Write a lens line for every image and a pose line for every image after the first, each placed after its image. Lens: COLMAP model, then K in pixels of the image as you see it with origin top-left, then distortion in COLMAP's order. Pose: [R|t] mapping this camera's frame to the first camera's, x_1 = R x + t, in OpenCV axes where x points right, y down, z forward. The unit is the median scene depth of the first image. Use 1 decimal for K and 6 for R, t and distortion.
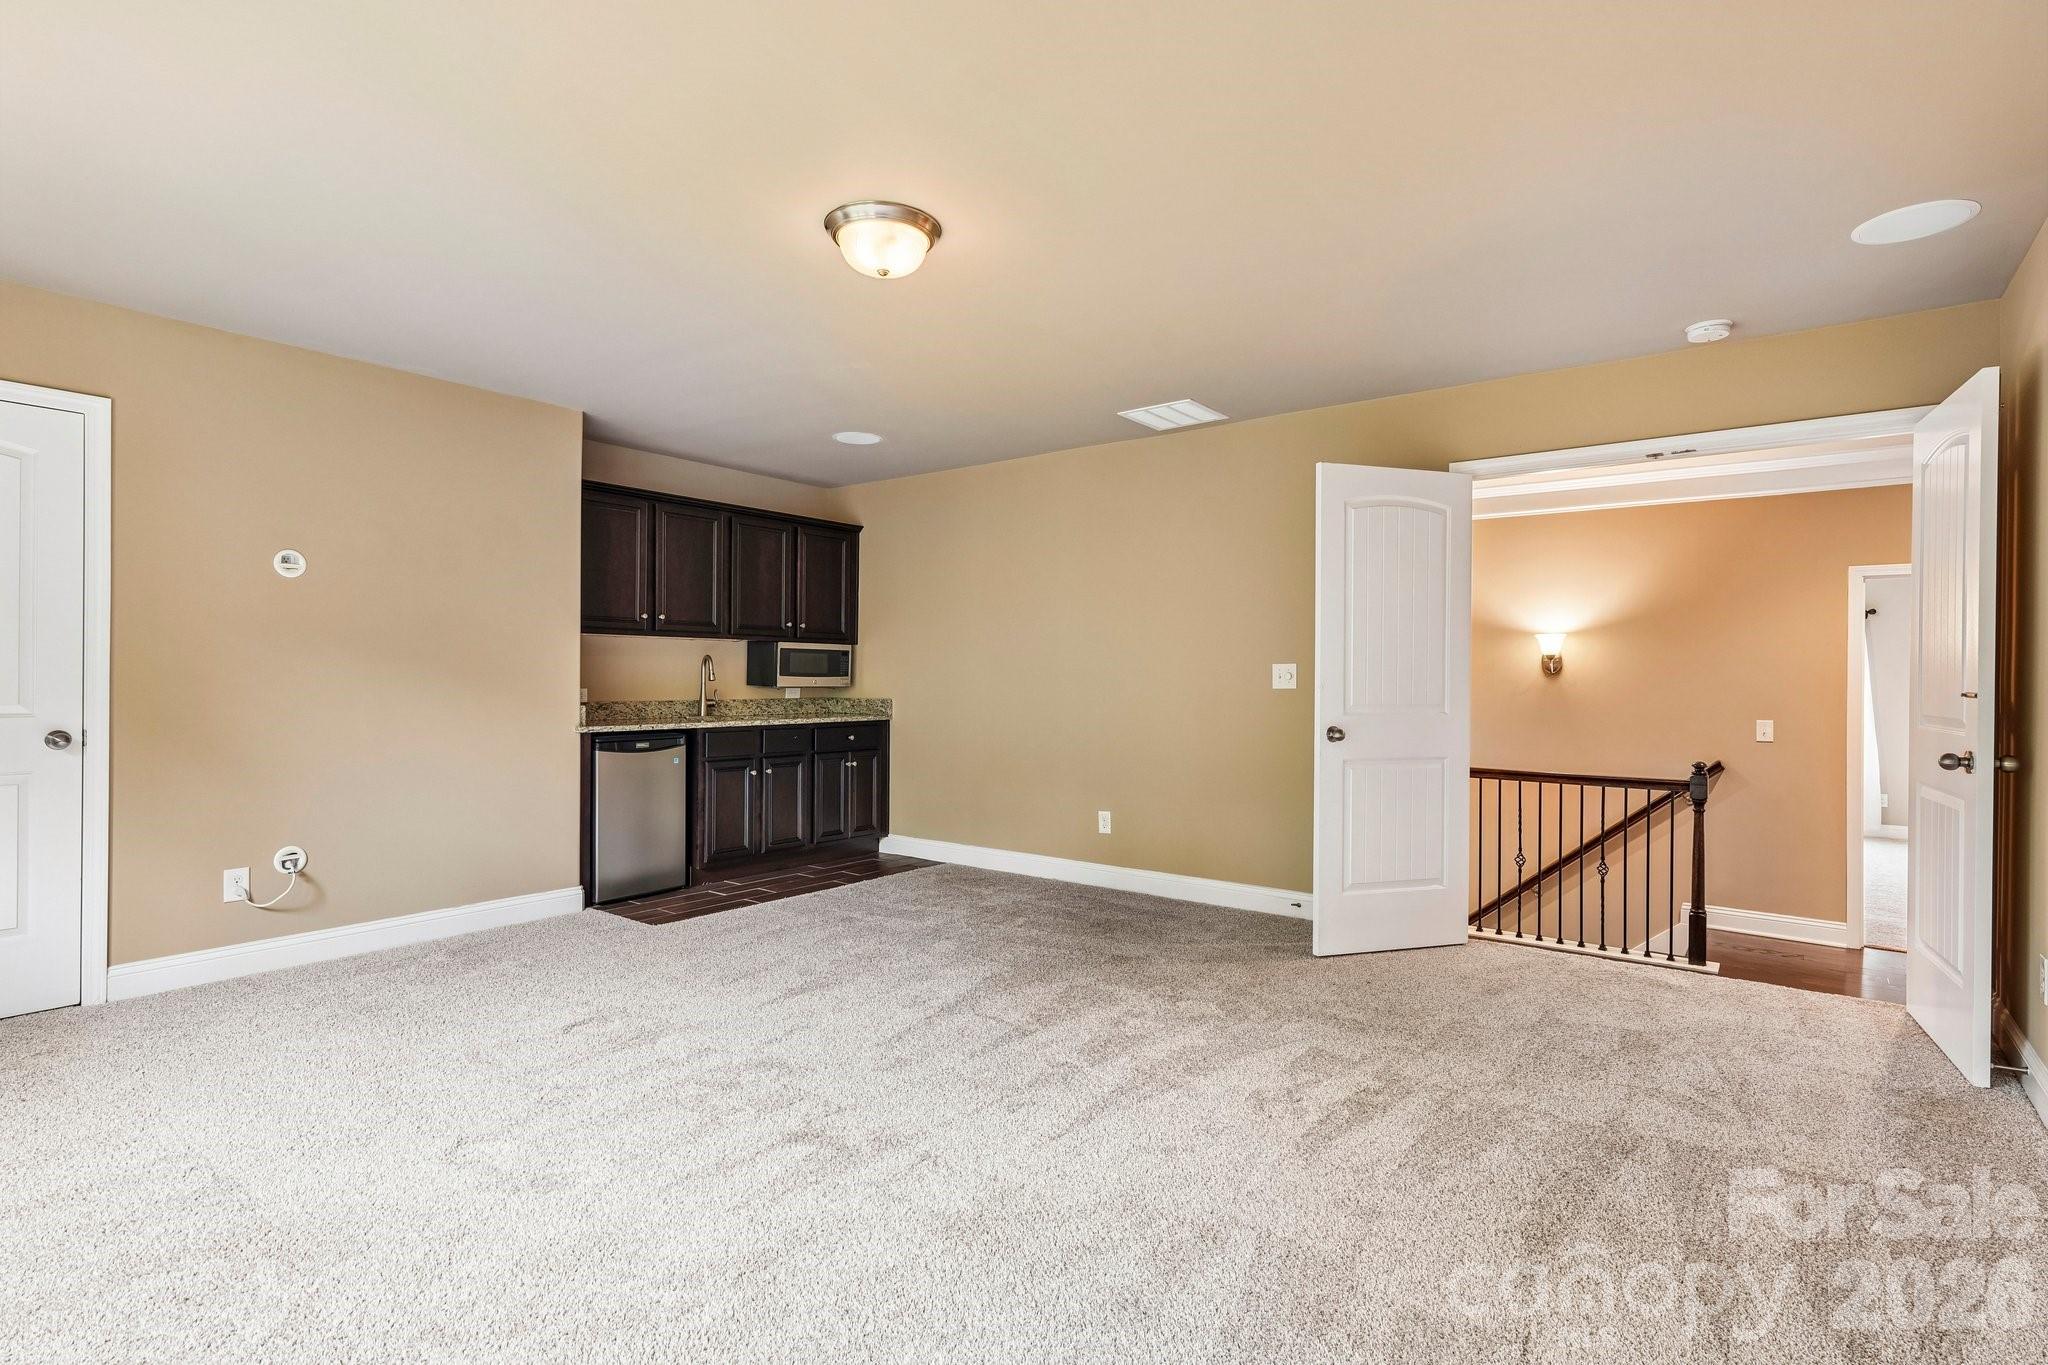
lens RADIAL K [[999.5, 0, 1023.5], [0, 999.5, 674.9], [0, 0, 1]] dist [-0.004621, -0.000648]
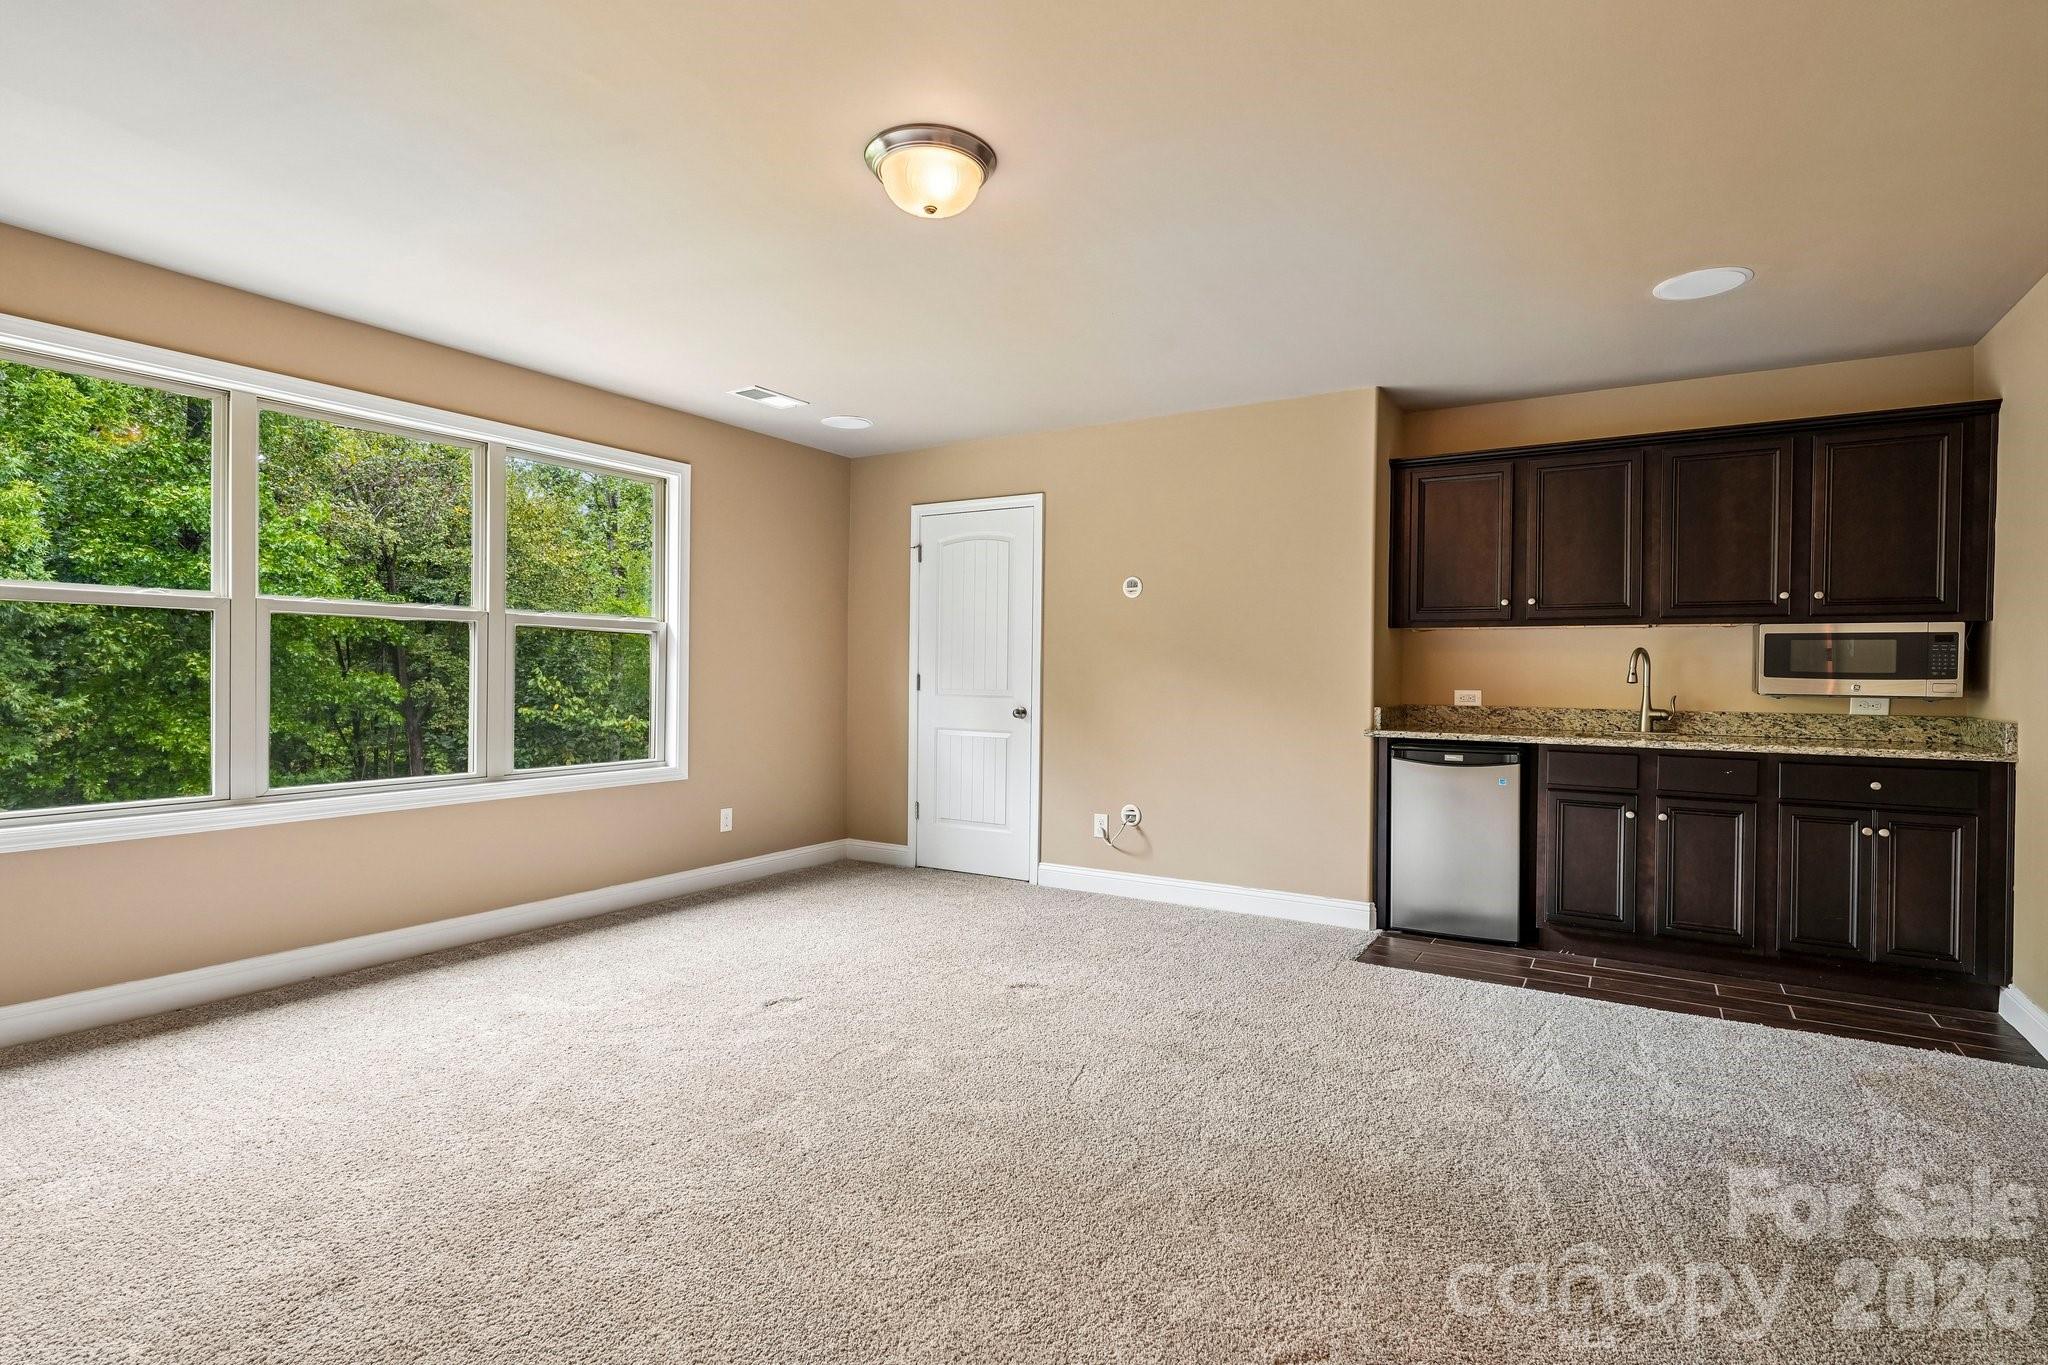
lens RADIAL K [[999.5, 0, 1022.8], [0, 999.5, 678.5], [0, 0, 1]] dist [-0.004621, -0.000648]
pose [[0.090118, 0.002943, -0.995927, 0.364329], [-0.005785, 0.999980, 0.002431, 0.003358], [0.995914, 0.005542, 0.090133, 0.487407]]
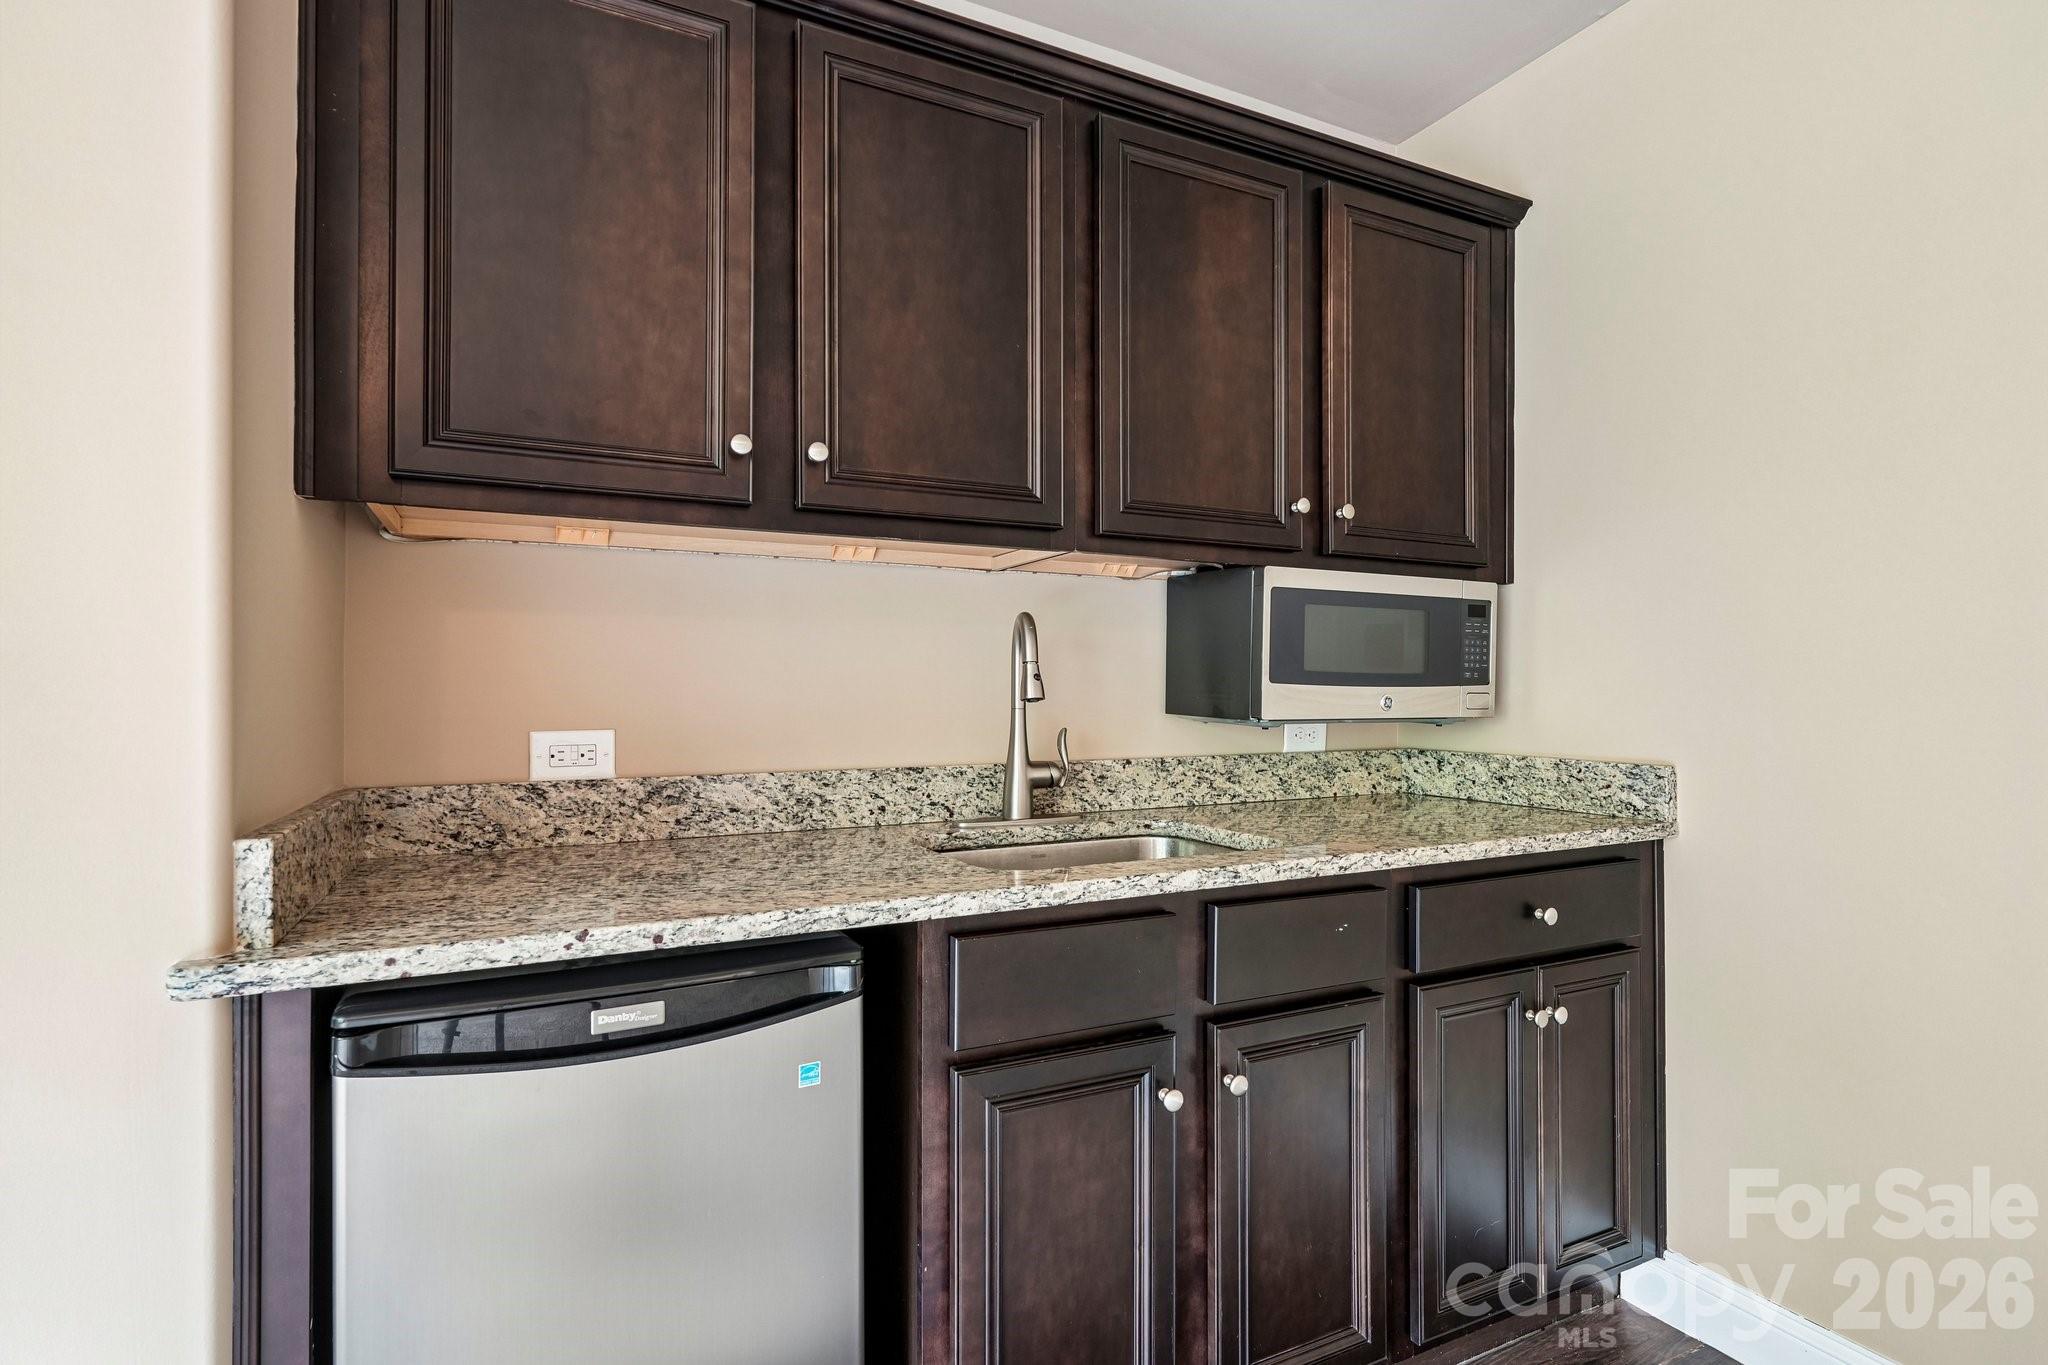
lens RADIAL K [[999.5, 0, 1021.9], [0, 999.5, 680.5], [0, 0, 1]] dist [-0.004621, -0.000648]
pose [[0.896839, -0.010449, -0.442234, -0.187988], [0.006206, 0.999920, -0.011041, 0.003195], [0.442314, 0.007158, 0.896832, 0.736765]]
